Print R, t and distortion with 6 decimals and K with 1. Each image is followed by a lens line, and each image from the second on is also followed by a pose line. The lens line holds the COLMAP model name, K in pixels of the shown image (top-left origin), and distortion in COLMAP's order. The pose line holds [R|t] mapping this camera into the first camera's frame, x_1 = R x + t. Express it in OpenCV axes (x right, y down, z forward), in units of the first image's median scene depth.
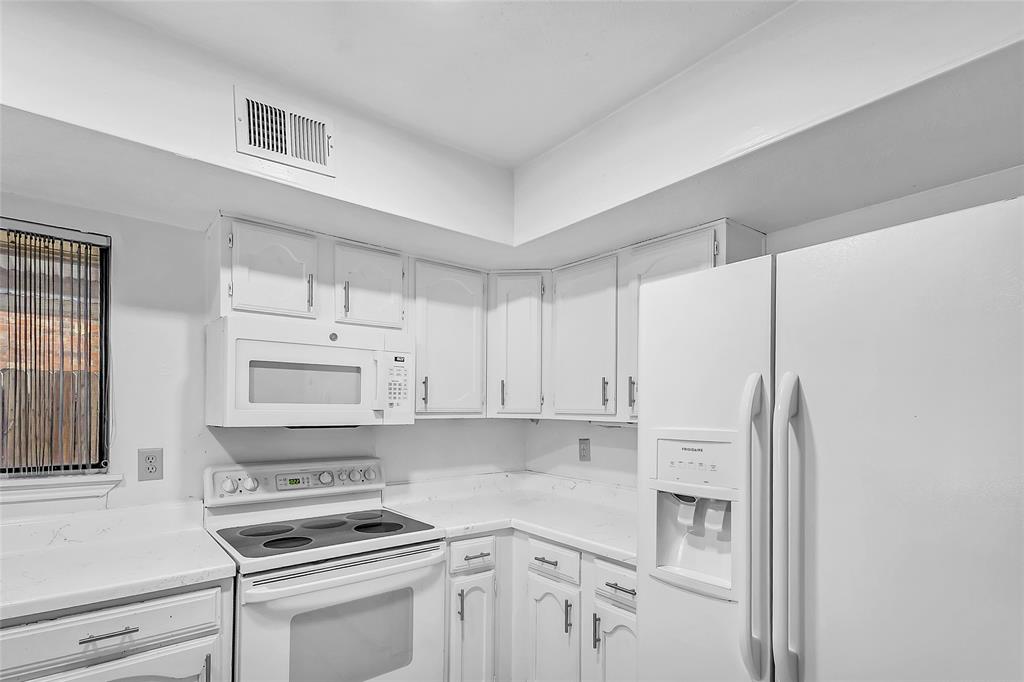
lens RADIAL K [[493.7, 0, 512.5], [0, 493.7, 405.8], [0, 0, 1]] dist [0.001429, 0.000160]
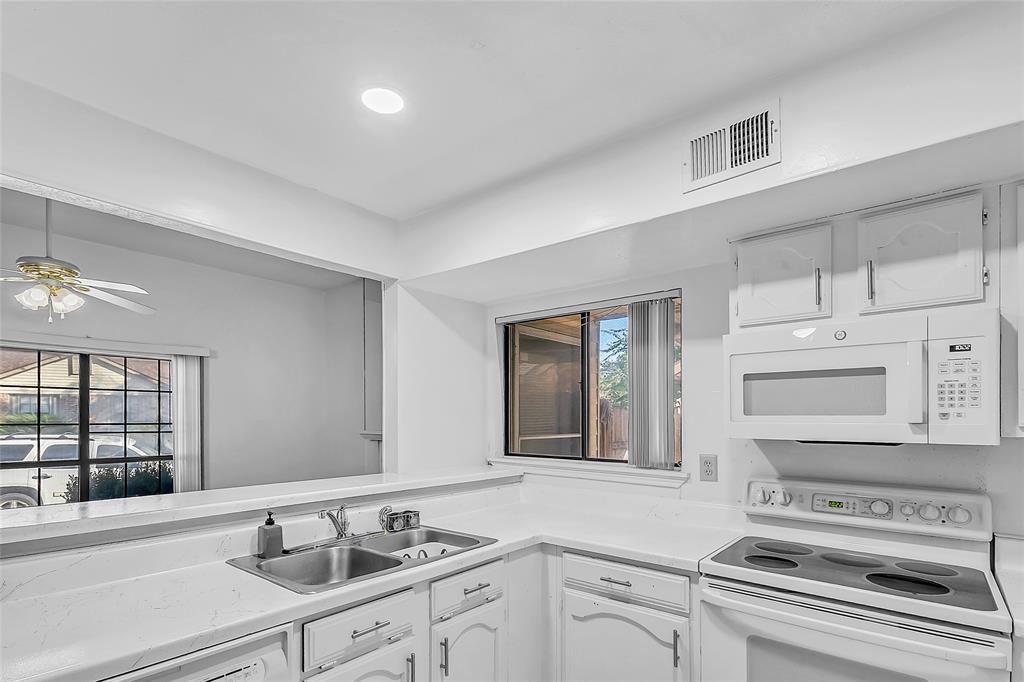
lens RADIAL K [[506.3, 0, 511.2], [0, 506.3, 417.2], [0, 0, 1]] dist [-0.000639, -0.000489]
pose [[0.182404, -0.009831, -0.983174, 0.357216], [0.004492, 0.999948, -0.009165, 0.004266], [0.983213, -0.002745, 0.182439, 0.284705]]
